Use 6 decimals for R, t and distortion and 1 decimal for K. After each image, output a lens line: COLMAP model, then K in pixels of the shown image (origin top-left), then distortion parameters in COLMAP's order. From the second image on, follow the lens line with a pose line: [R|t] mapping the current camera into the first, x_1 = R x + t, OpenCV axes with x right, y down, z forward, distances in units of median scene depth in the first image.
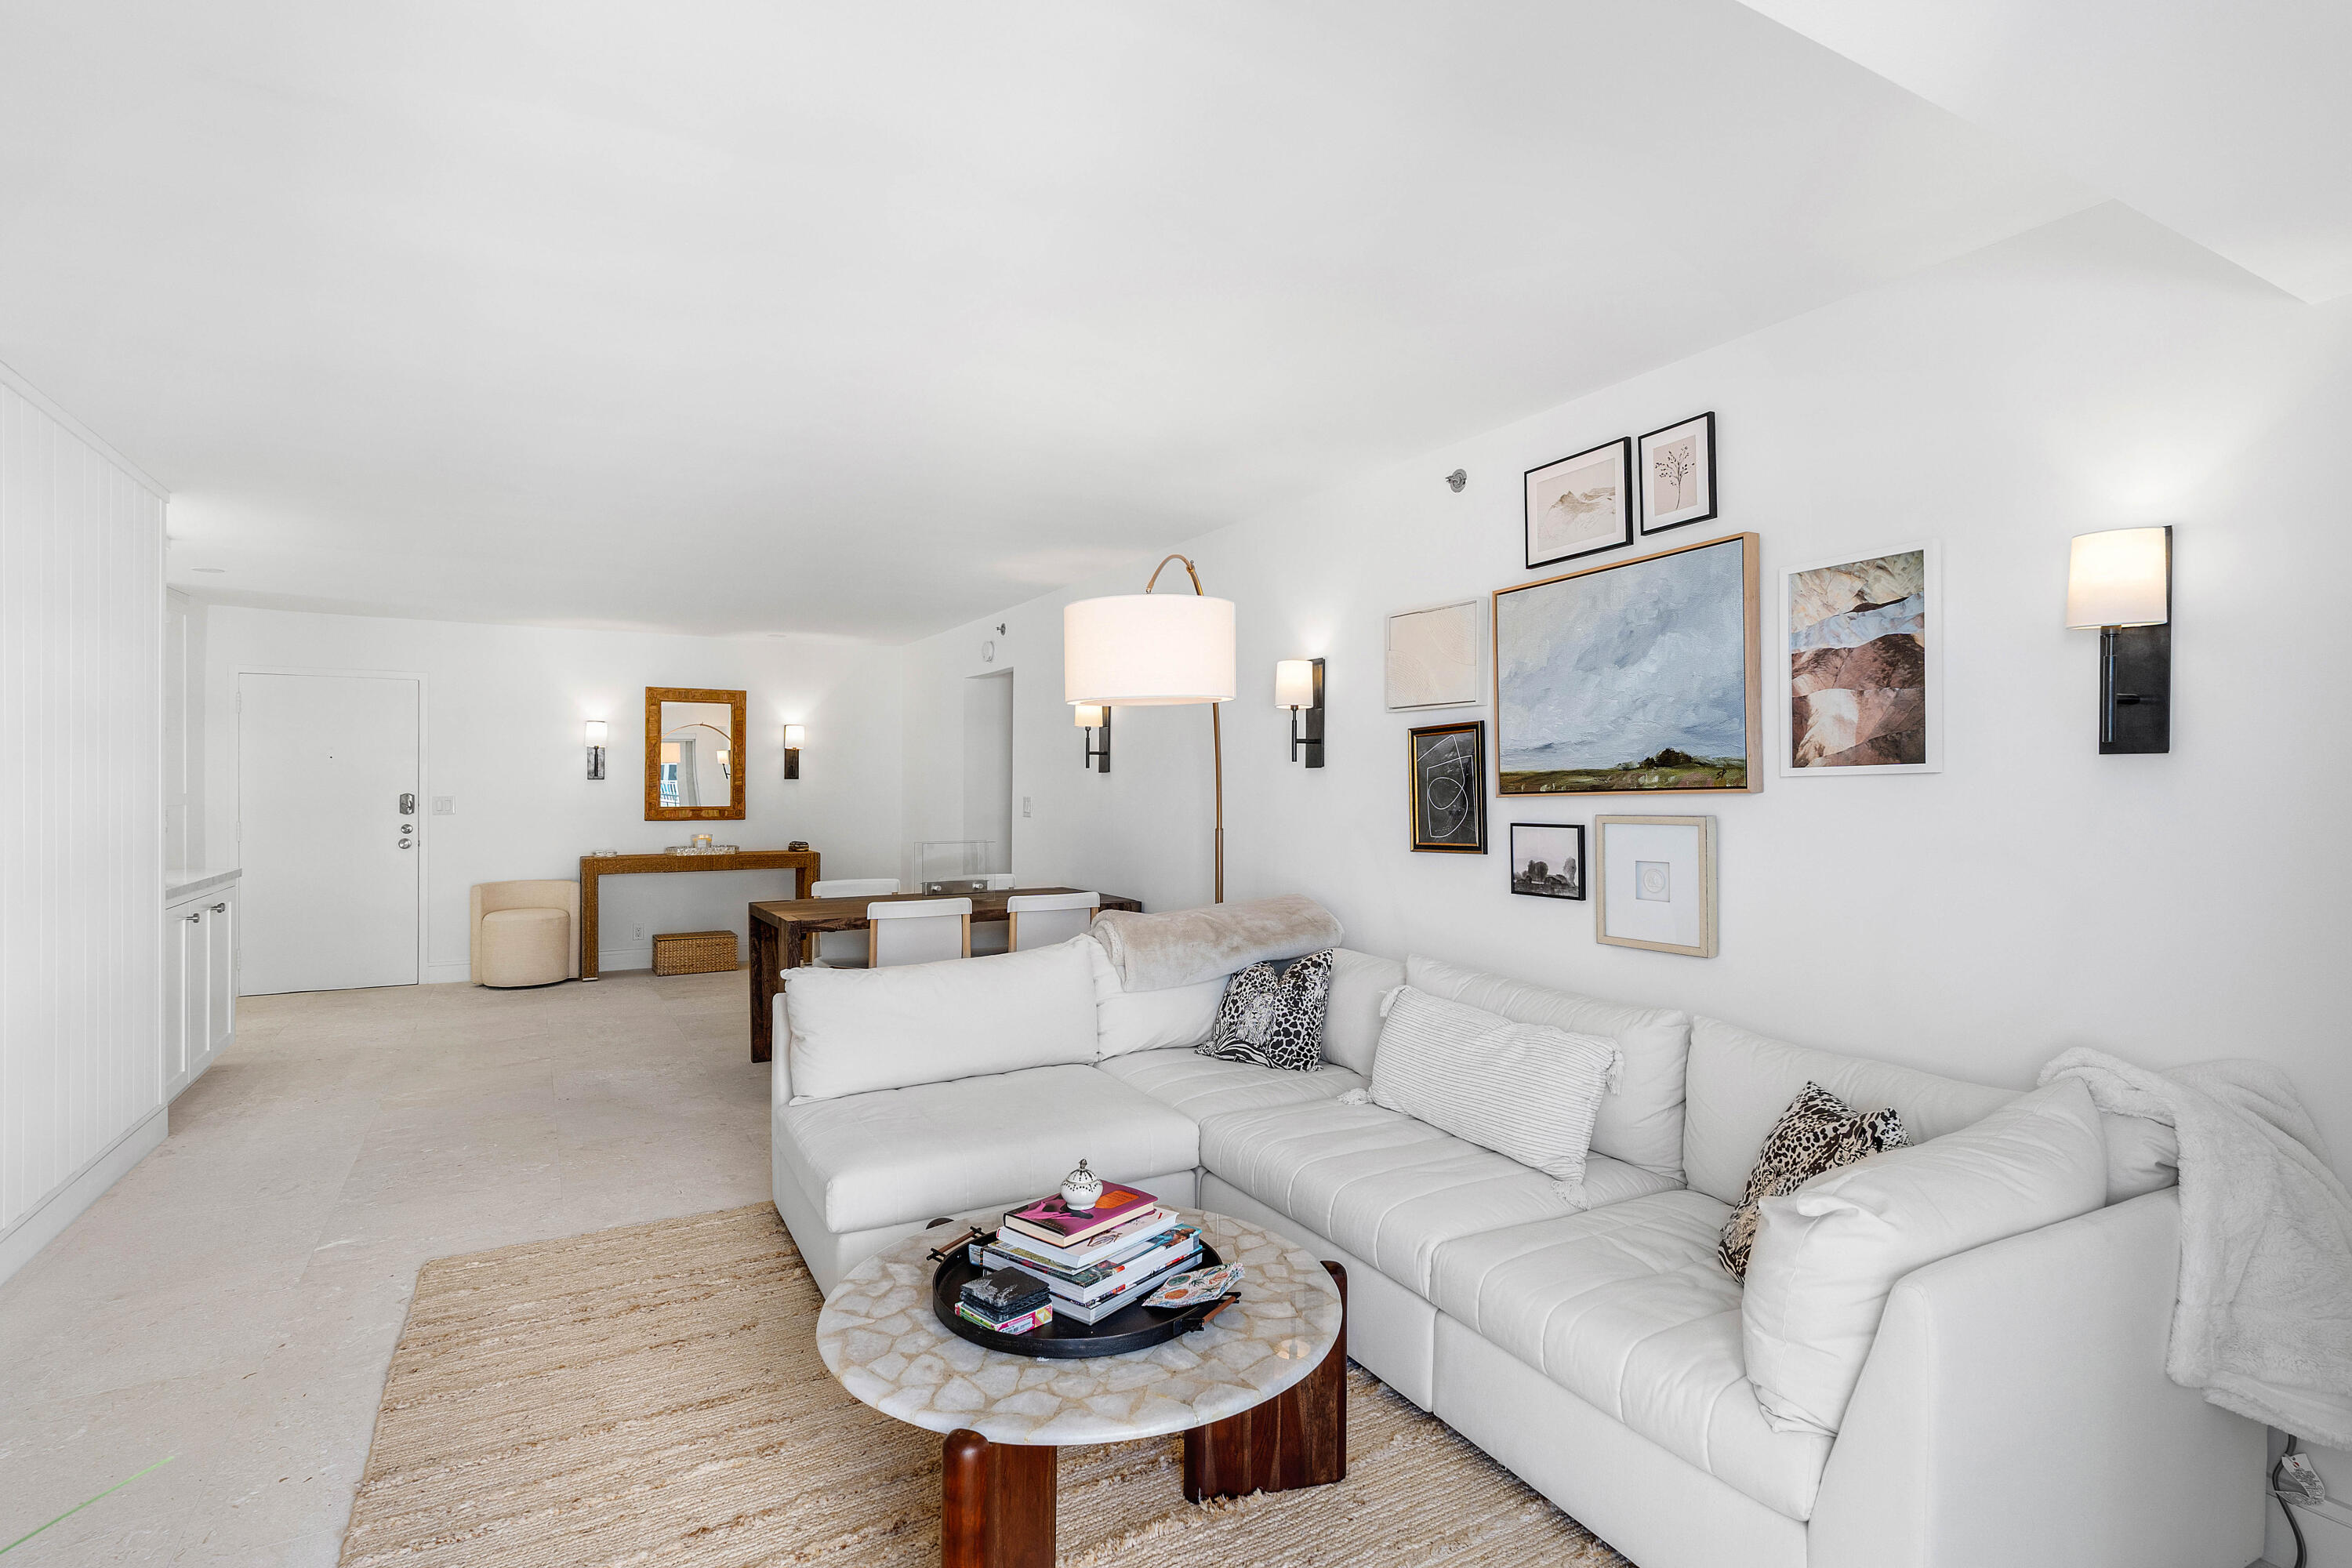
lens RADIAL K [[1139.9, 0, 1173.0], [0, 1139.9, 773.2], [0, 0, 1]] dist [0.001078, -0.000102]
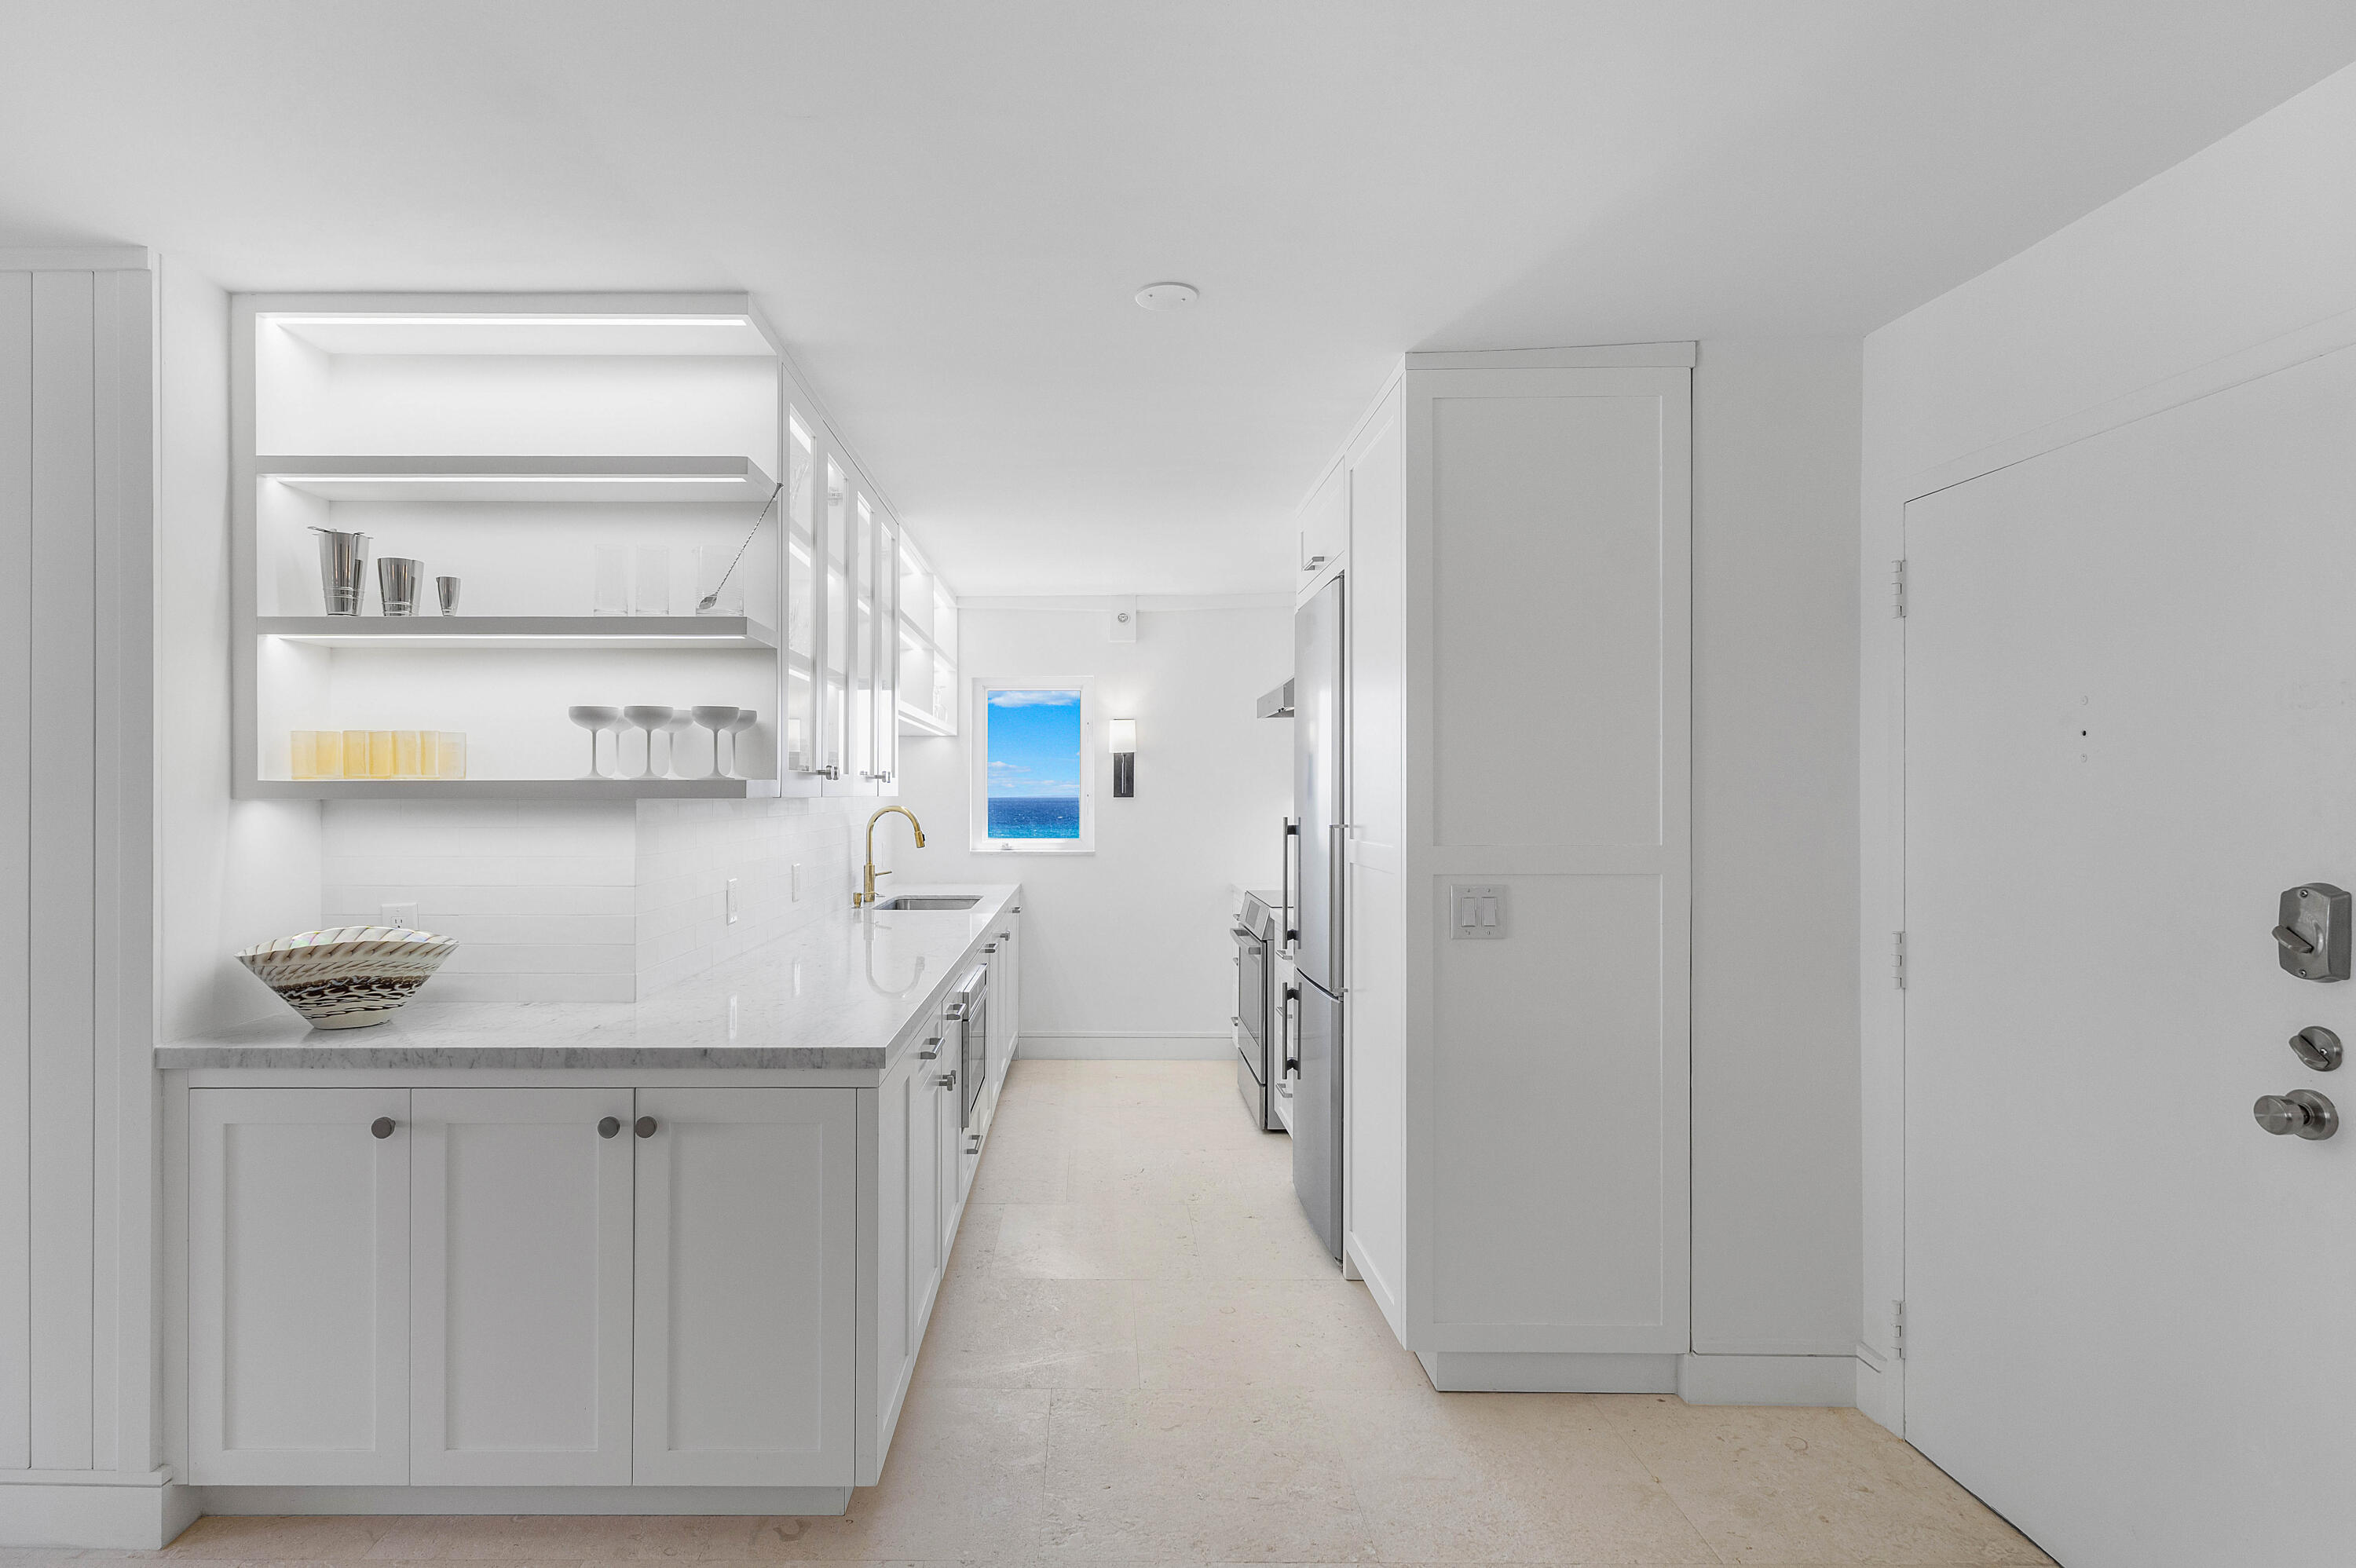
lens RADIAL K [[1183.9, 0, 1092.7], [0, 1183.9, 790.9], [0, 0, 1]] dist [-0.001293, -0.000758]
pose [[-0.507179, 0.000574, -0.861841, -0.342538], [0.010615, 0.999928, -0.005581, -0.001575], [0.861776, -0.011979, -0.507148, 0.873393]]
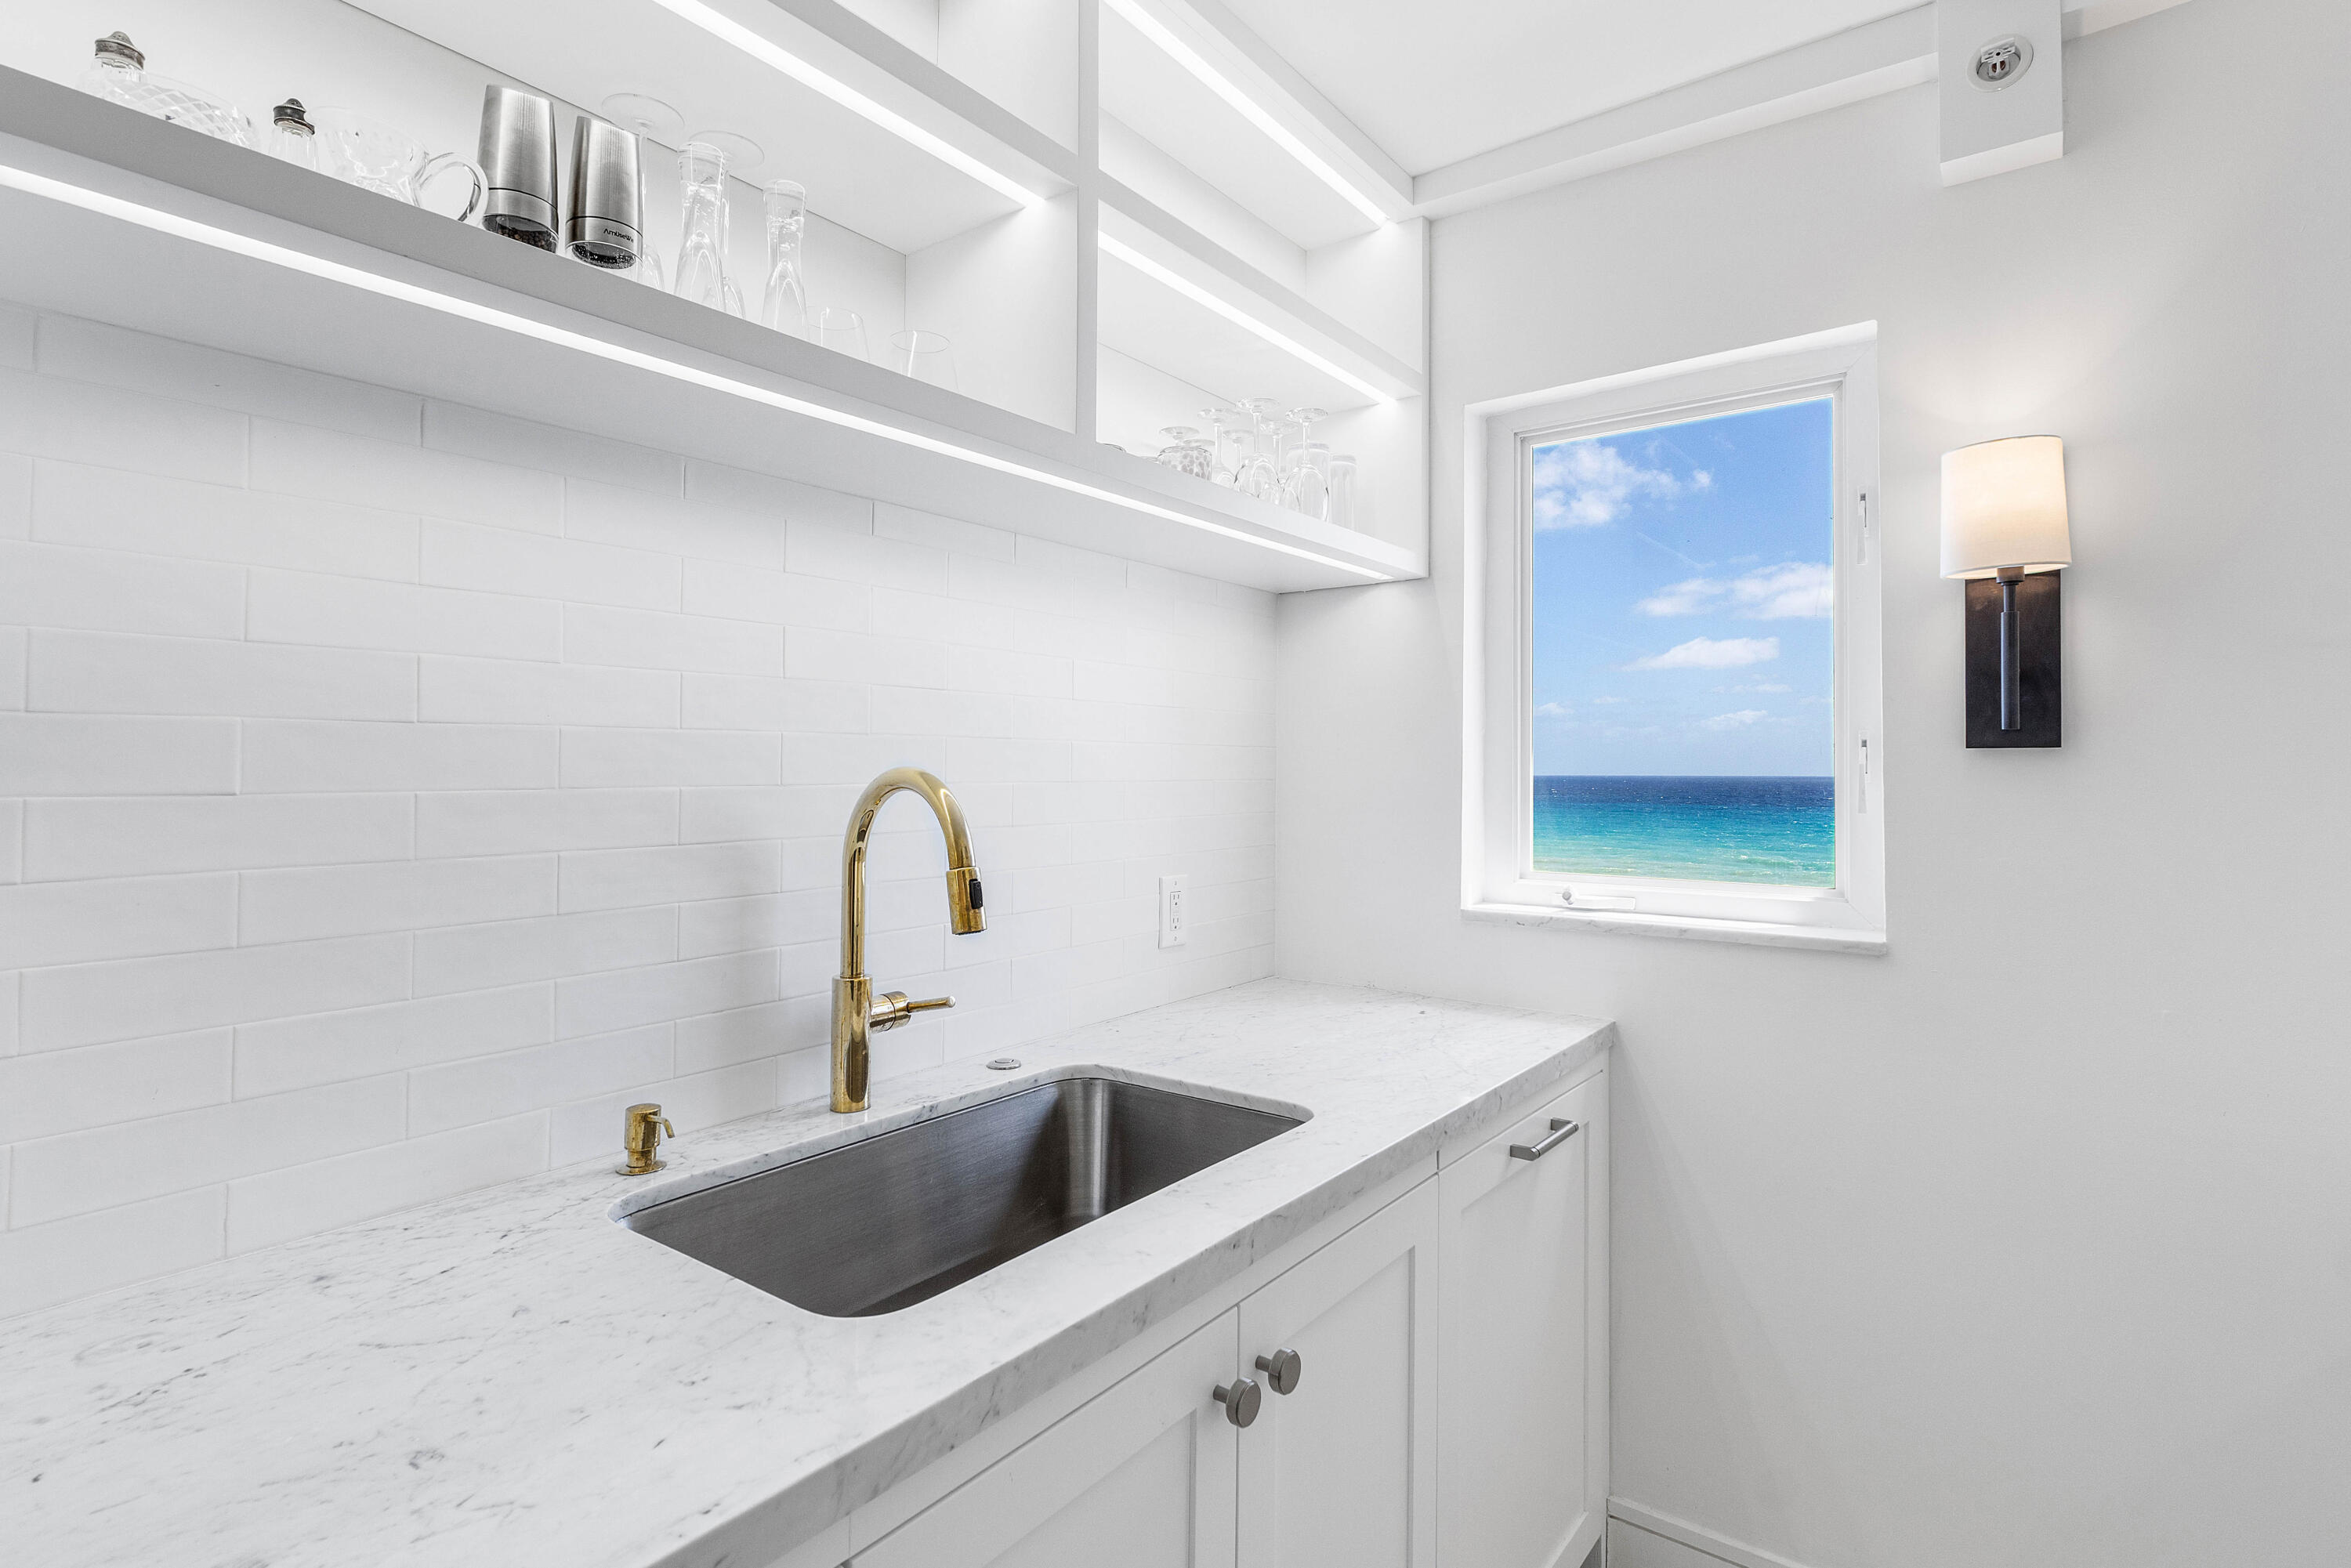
lens RADIAL K [[1157.6, 0, 1169.3], [0, 1157.6, 746.2], [0, 0, 1]] dist [0.004842, 0.000415]
pose [[-0.926847, -0.006017, -0.375392, -0.815638], [0.005837, 0.999520, -0.030433, 0.003920], [0.375394, -0.030398, -0.926367, 0.626168]]
